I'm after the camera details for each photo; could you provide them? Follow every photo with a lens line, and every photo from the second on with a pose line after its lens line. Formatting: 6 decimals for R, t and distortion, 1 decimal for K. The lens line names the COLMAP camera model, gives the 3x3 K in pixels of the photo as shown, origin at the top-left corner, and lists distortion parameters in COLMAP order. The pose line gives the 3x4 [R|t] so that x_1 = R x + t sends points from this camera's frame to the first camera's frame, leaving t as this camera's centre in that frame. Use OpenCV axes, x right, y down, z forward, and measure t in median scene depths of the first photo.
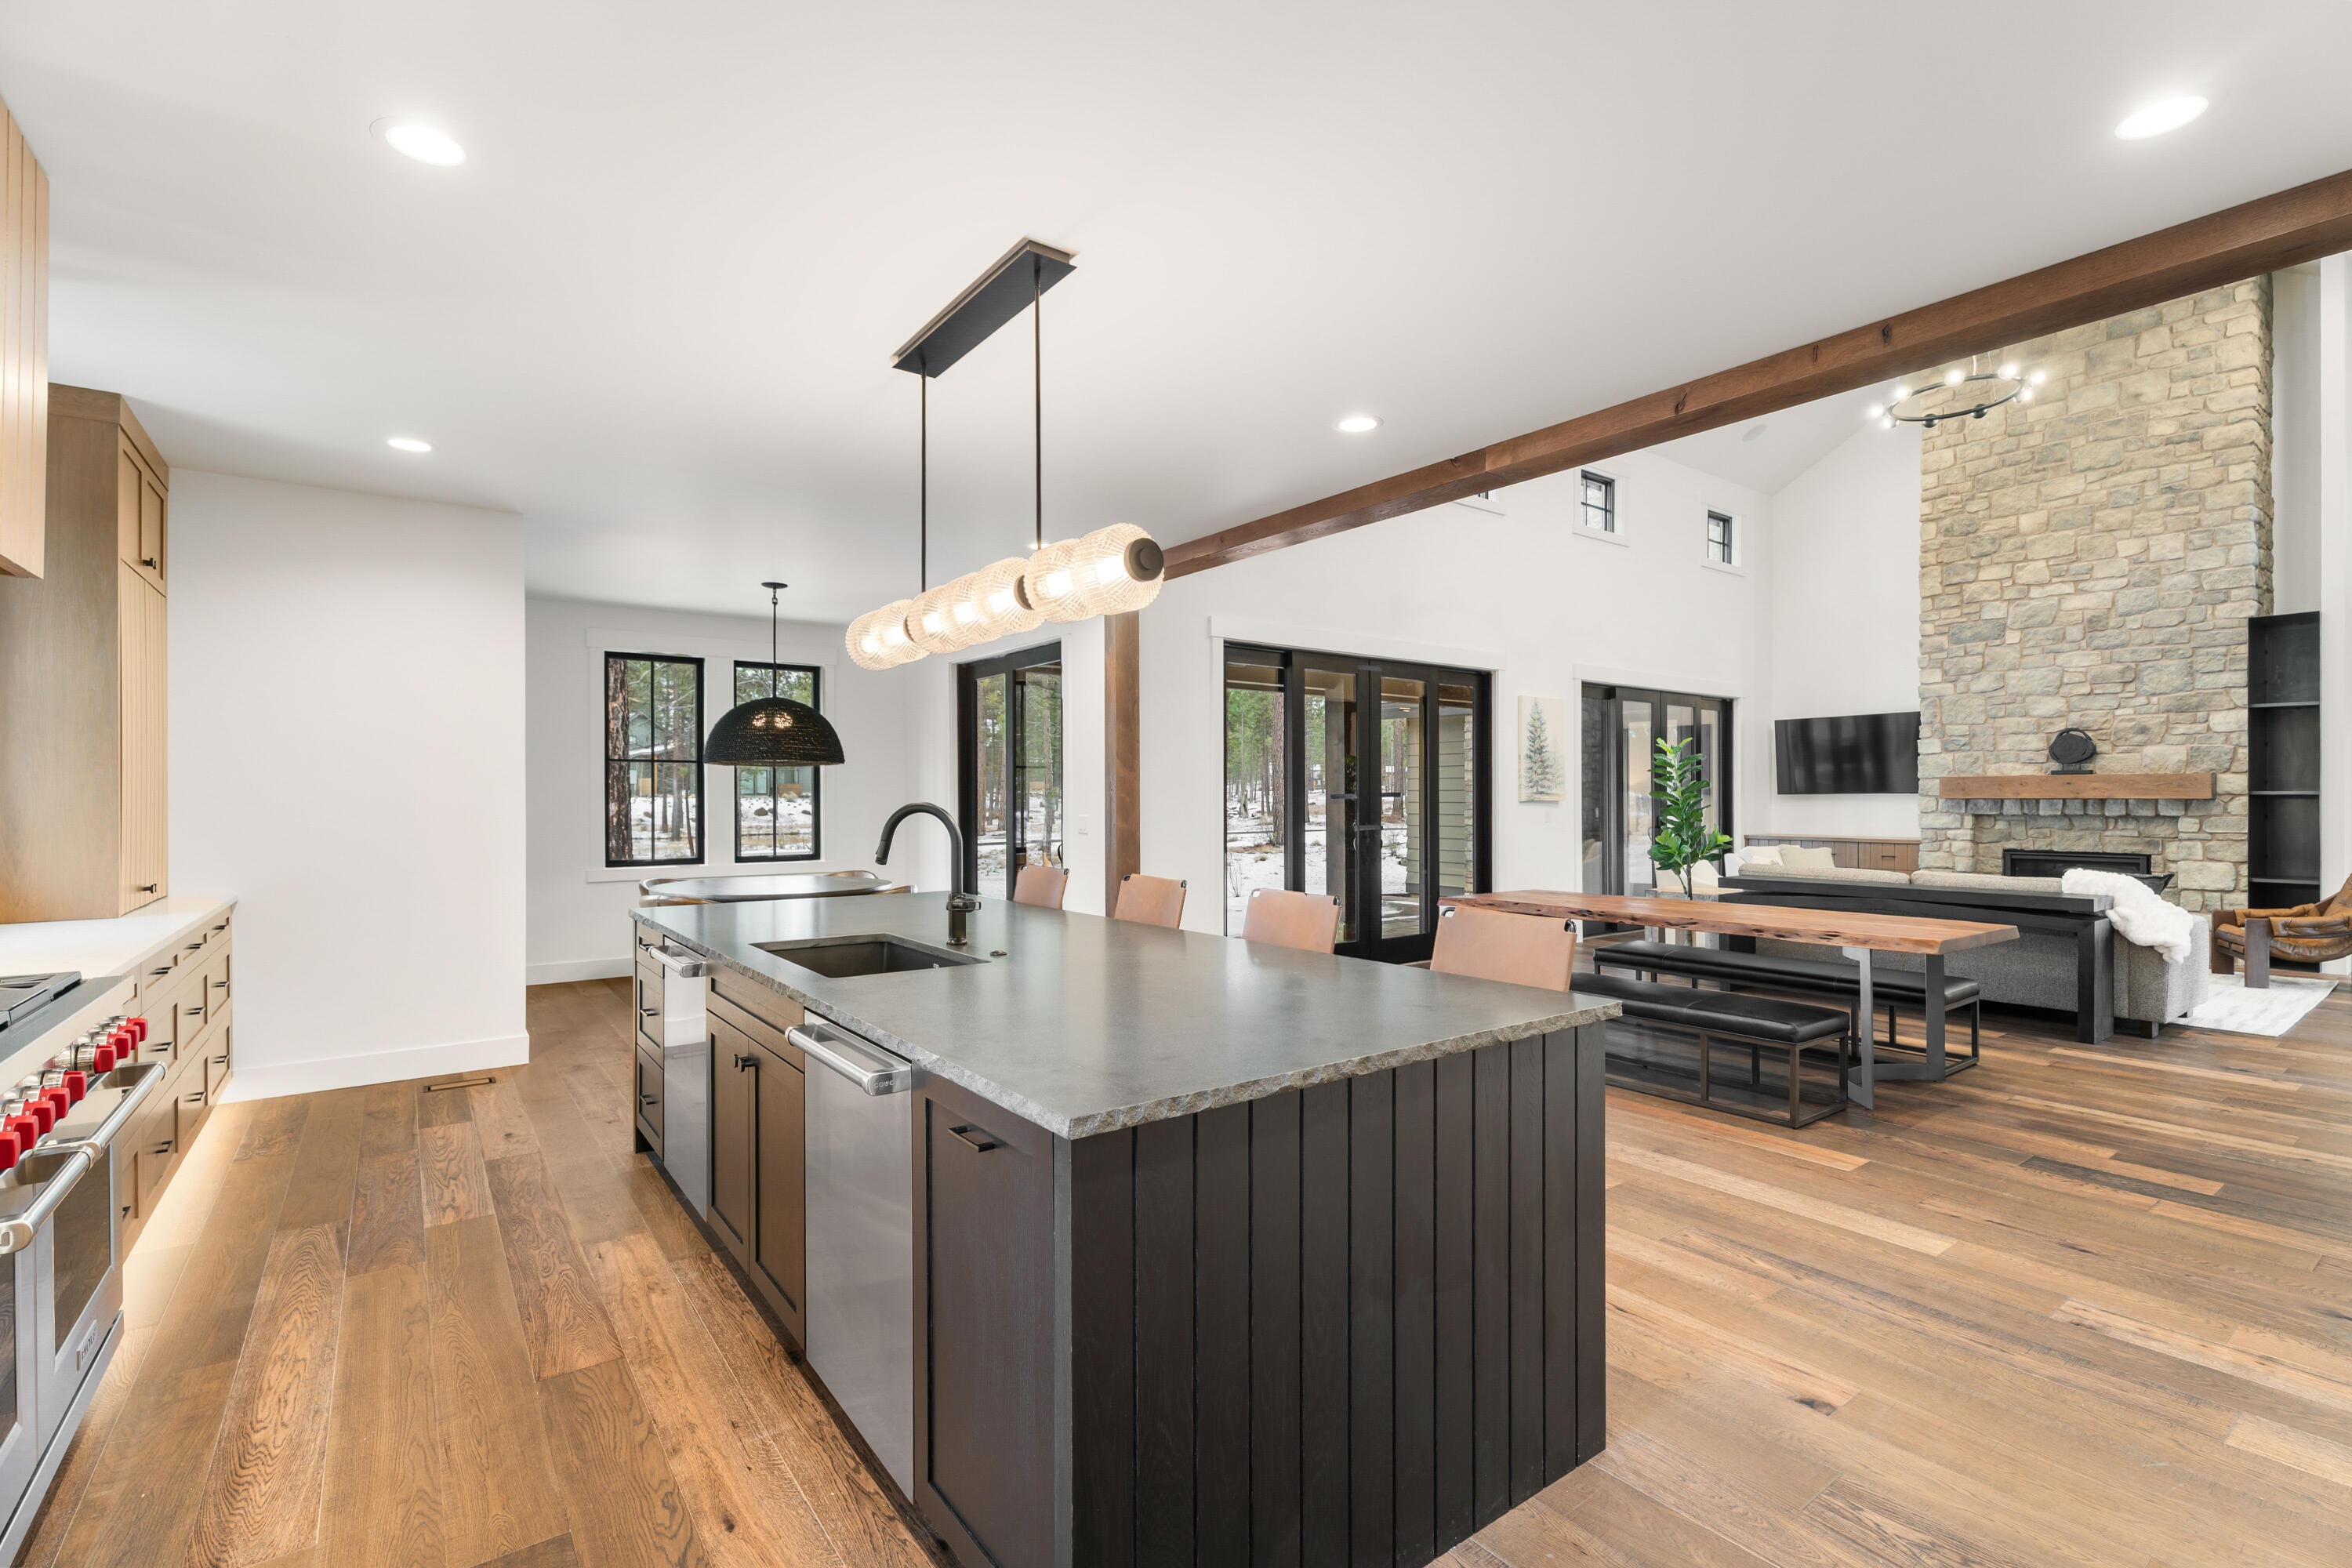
lens RADIAL K [[1074.8, 0, 1177.1], [0, 1074.8, 802.7], [0, 0, 1]] dist [0.013659, -0.008811]
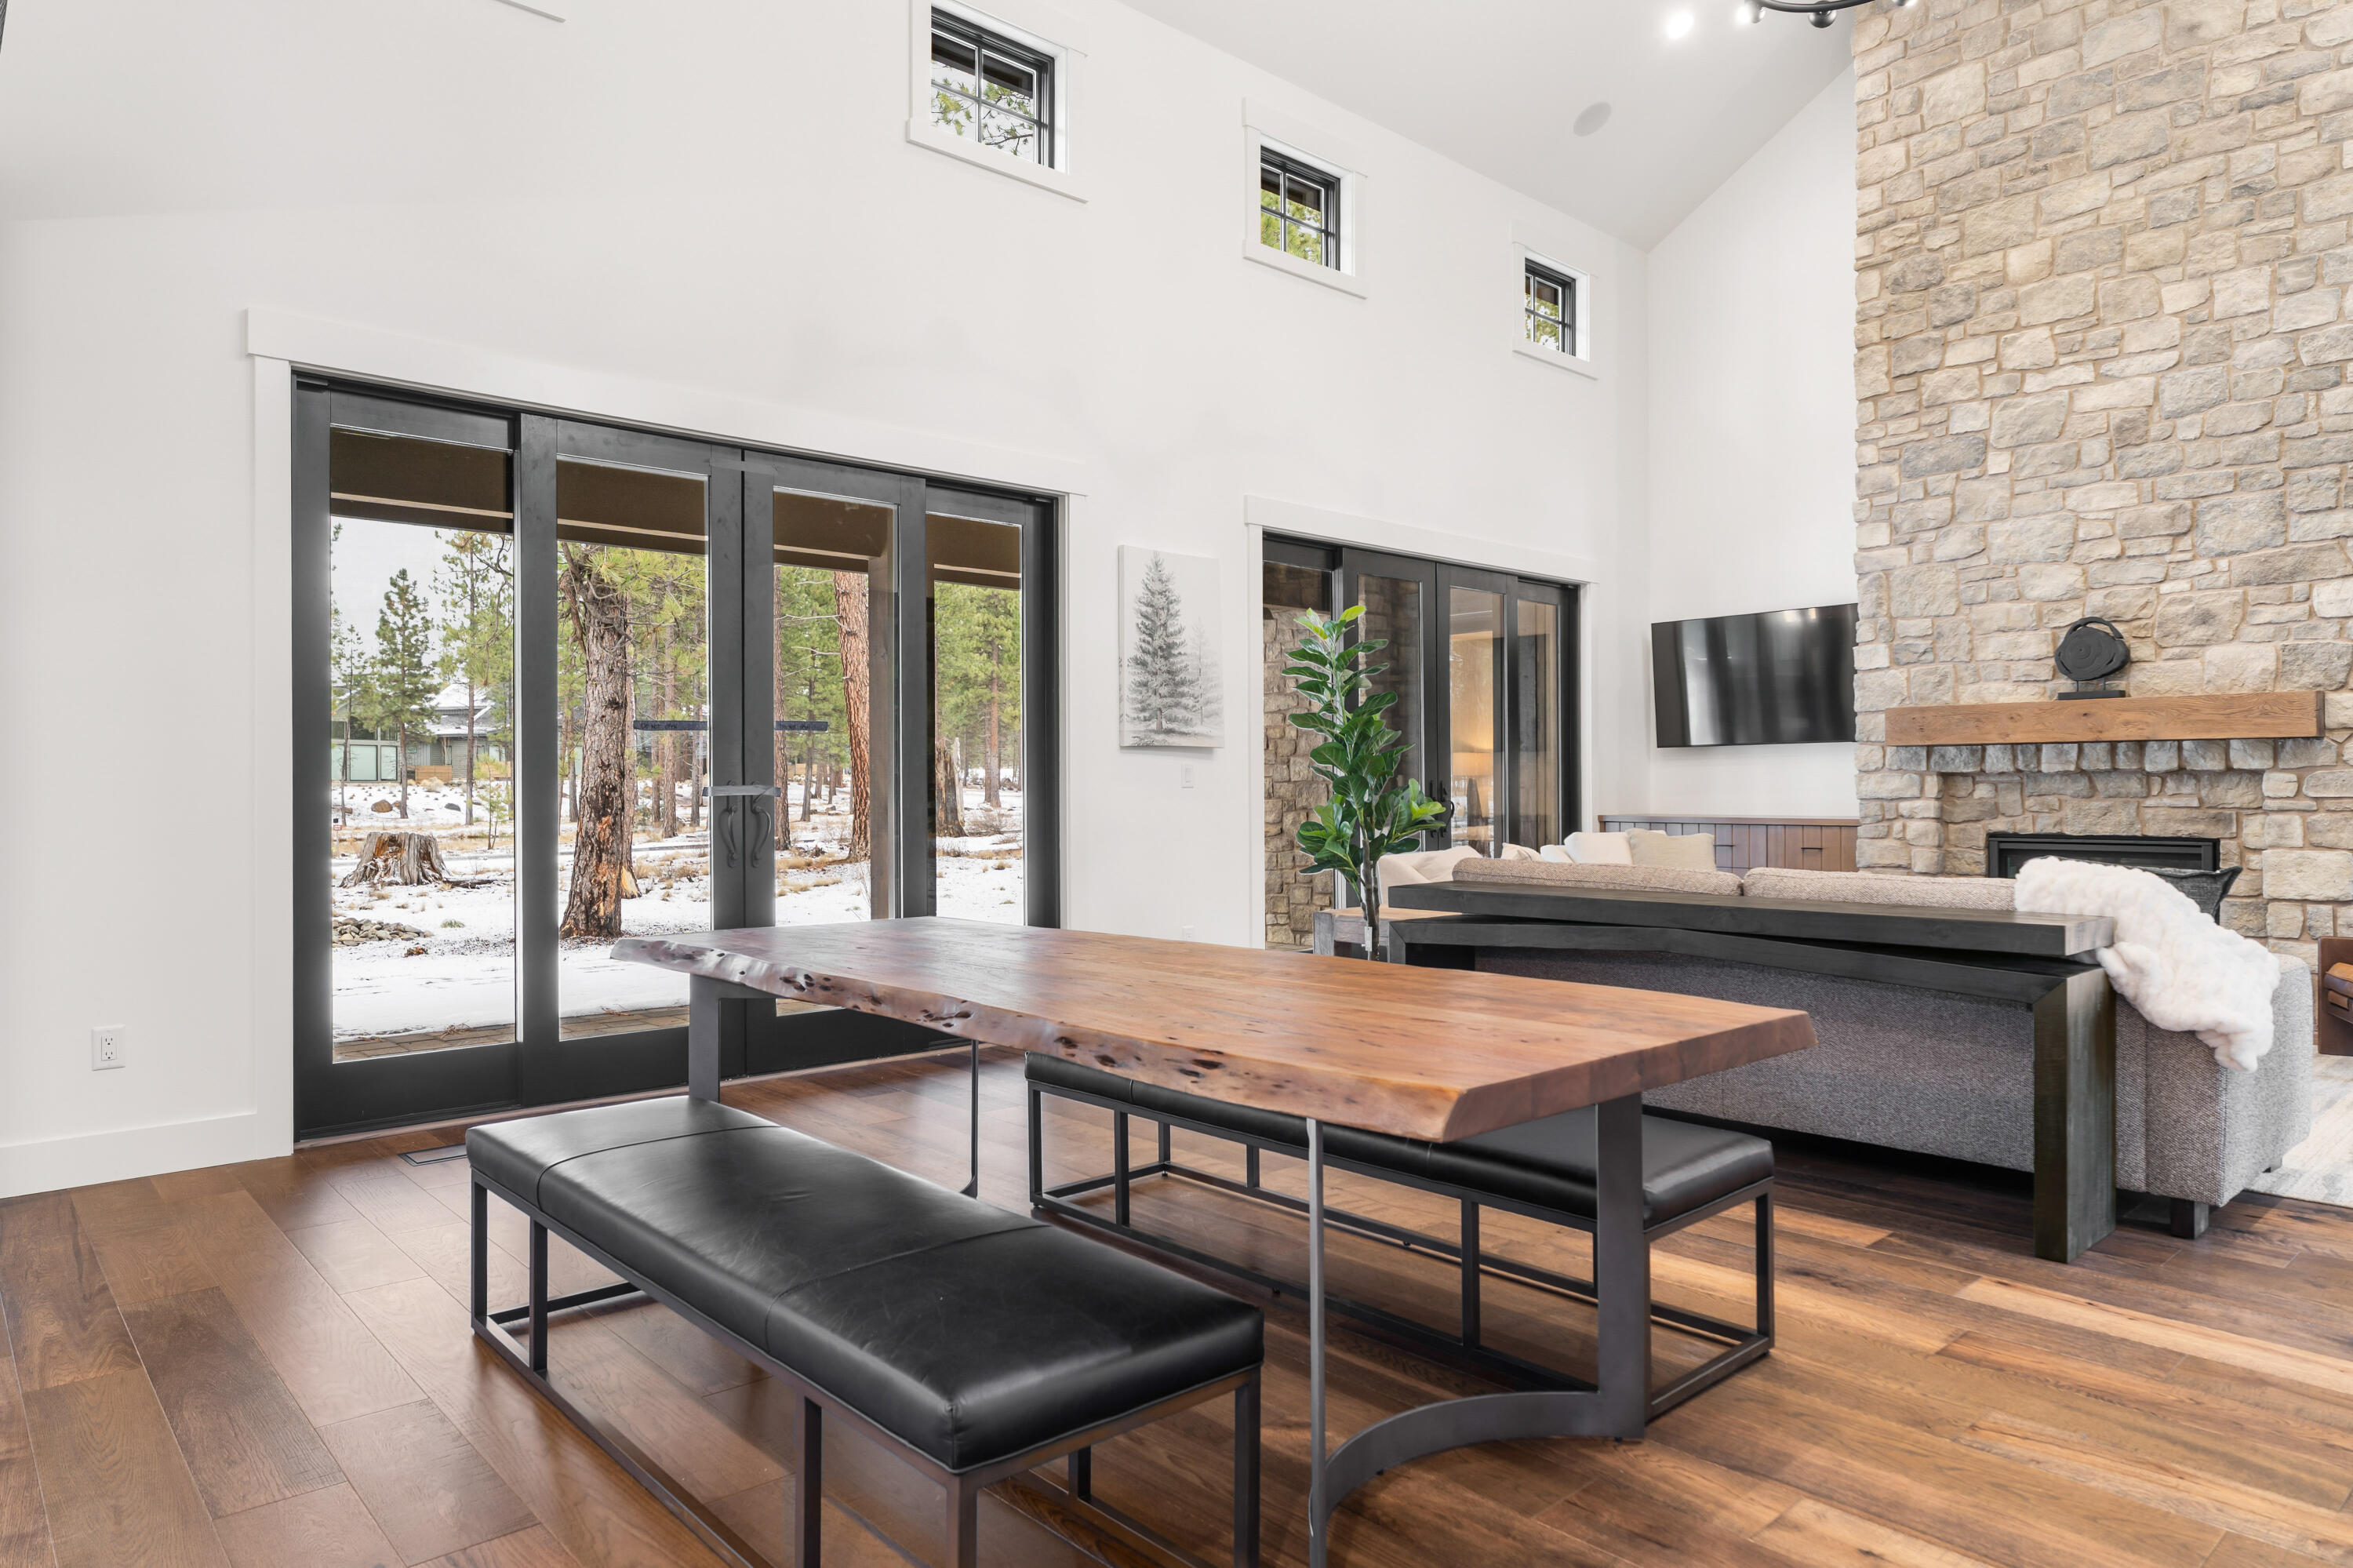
lens RADIAL K [[1453.9, 0, 1186.2], [0, 1453.9, 790.0], [0, 0, 1]] dist [-0.001452, 0.001240]
pose [[0.994848, -0.002899, 0.101338, 0.277509], [0.003225, 0.999990, -0.003050, 0.022421], [-0.101328, 0.003361, 0.994847, 0.288673]]
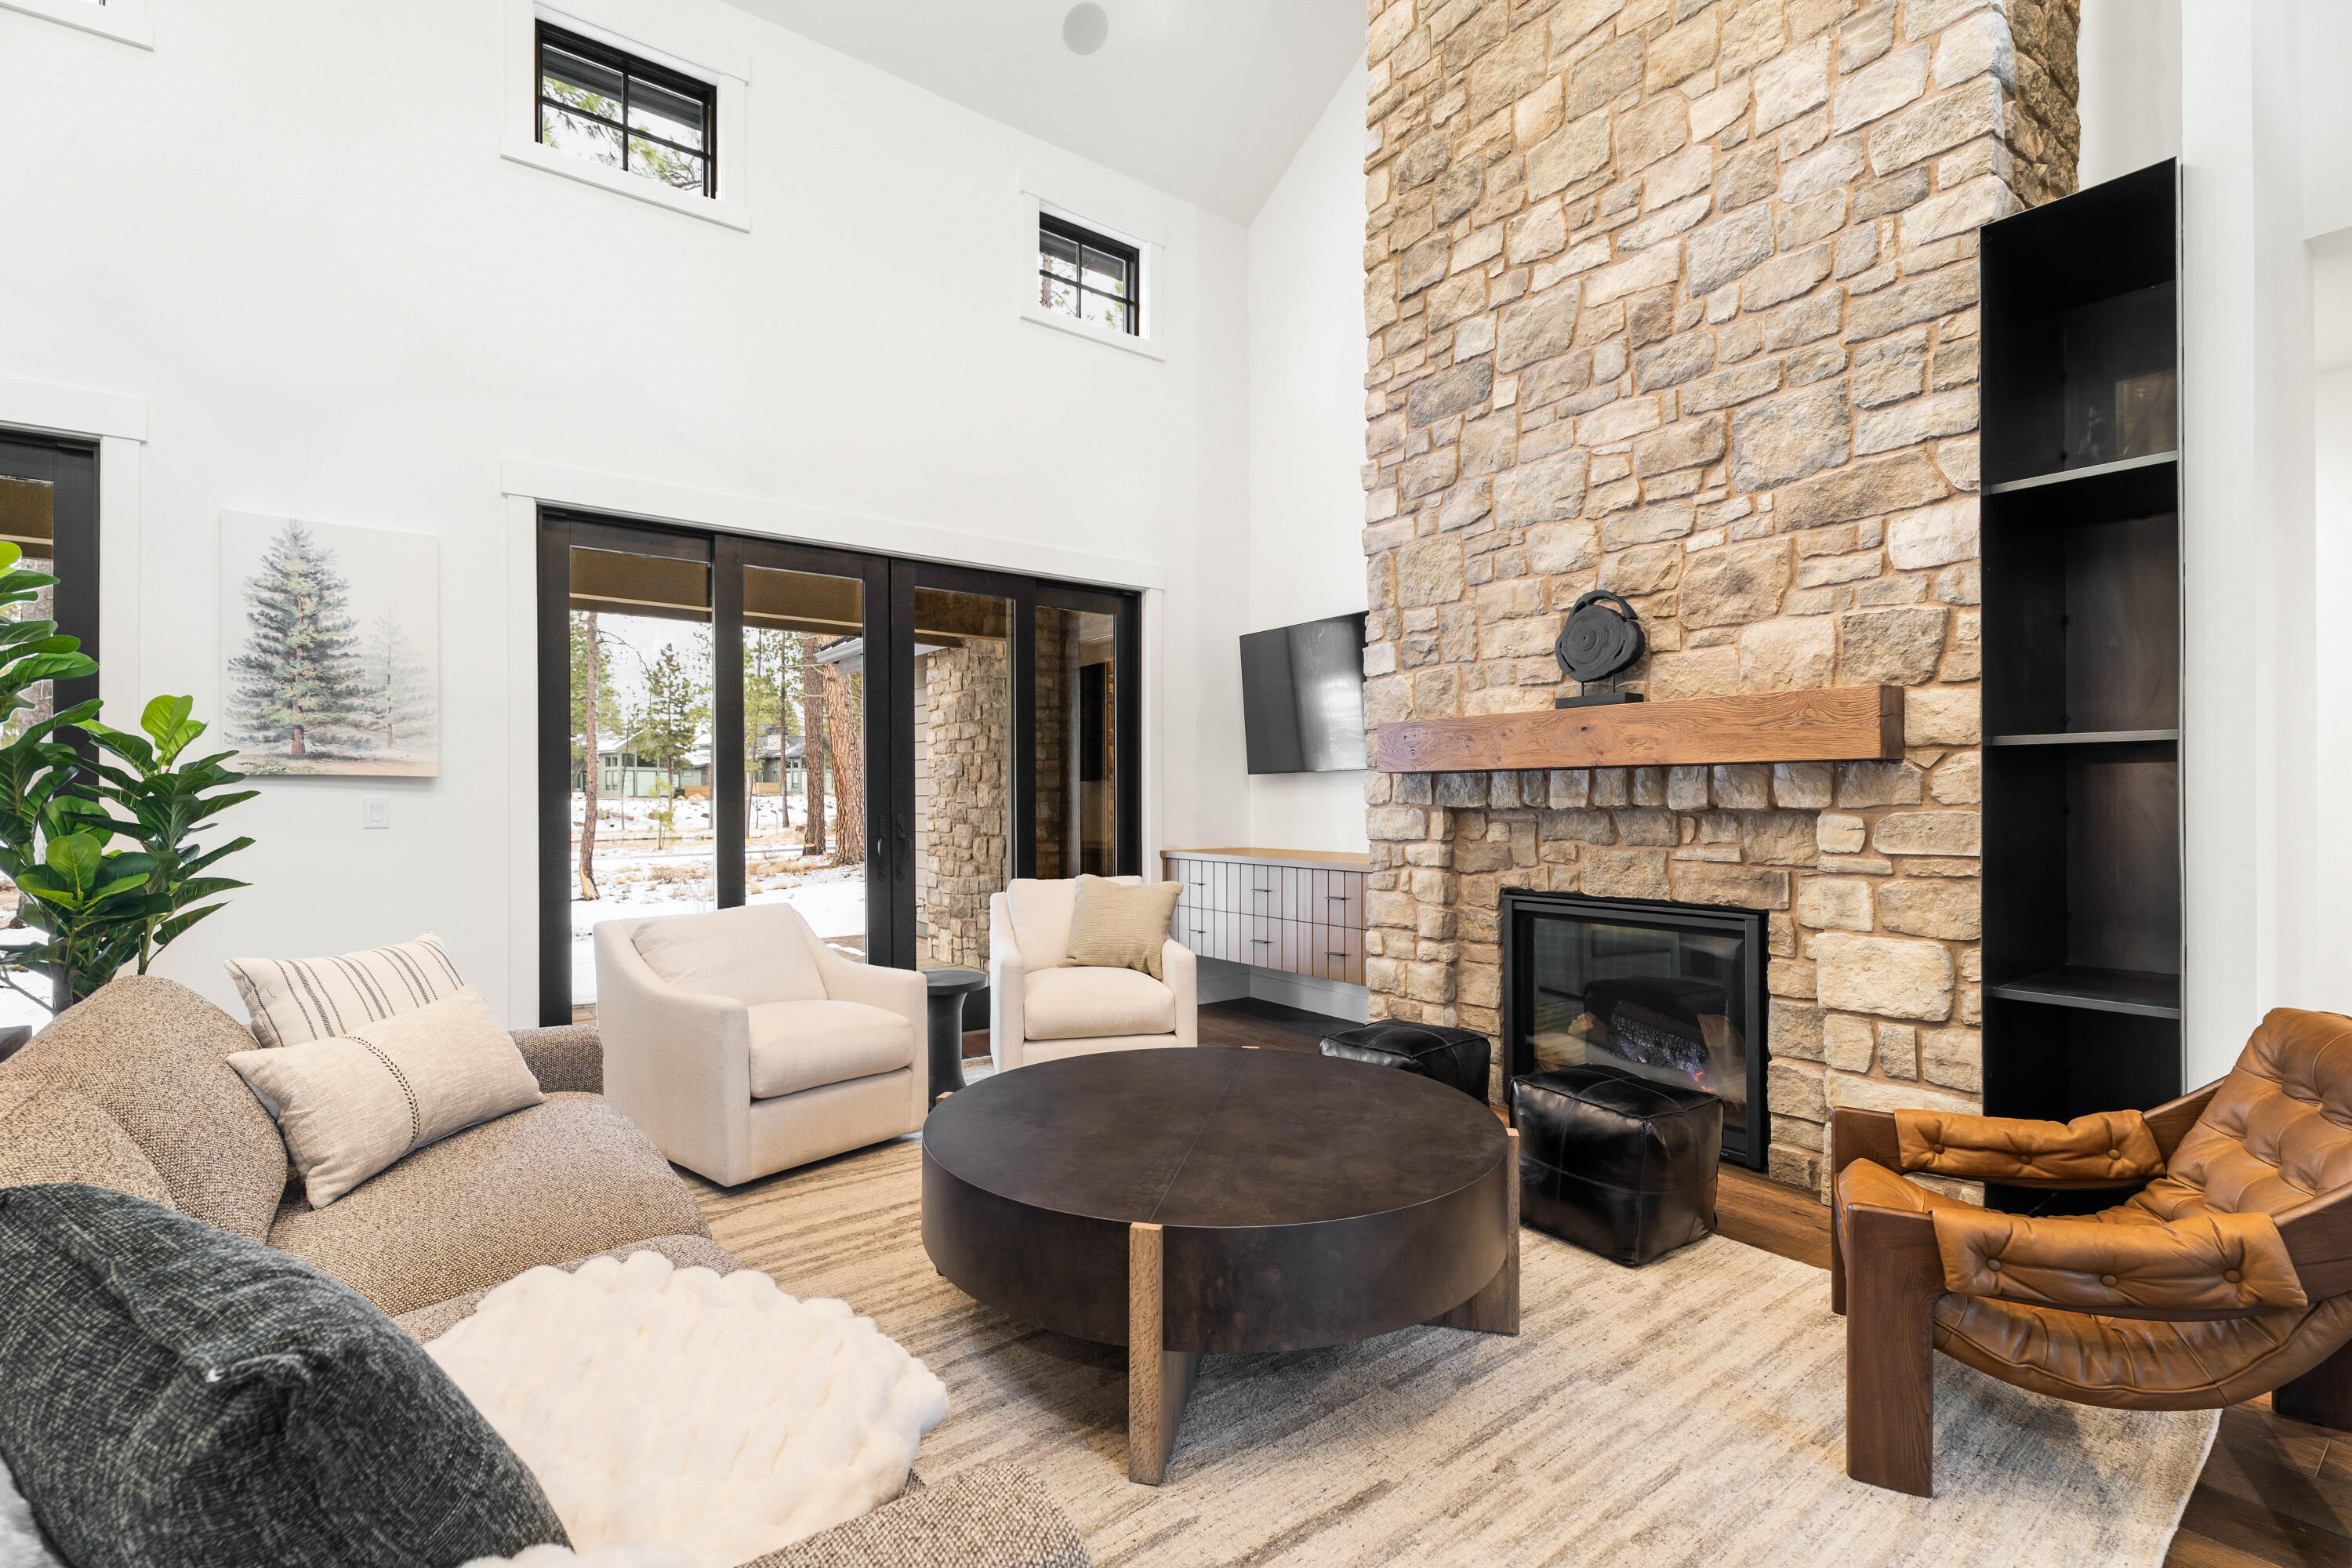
lens RADIAL K [[1058.8, 0, 1187.8], [0, 1058.8, 804.1], [0, 0, 1]] dist [0.000201, 0.001174]
pose [[0.999978, -0.001881, 0.006329, 0.674220], [0.001891, 0.999997, -0.001570, 0.010305], [-0.006326, 0.001582, 0.999979, 0.608543]]
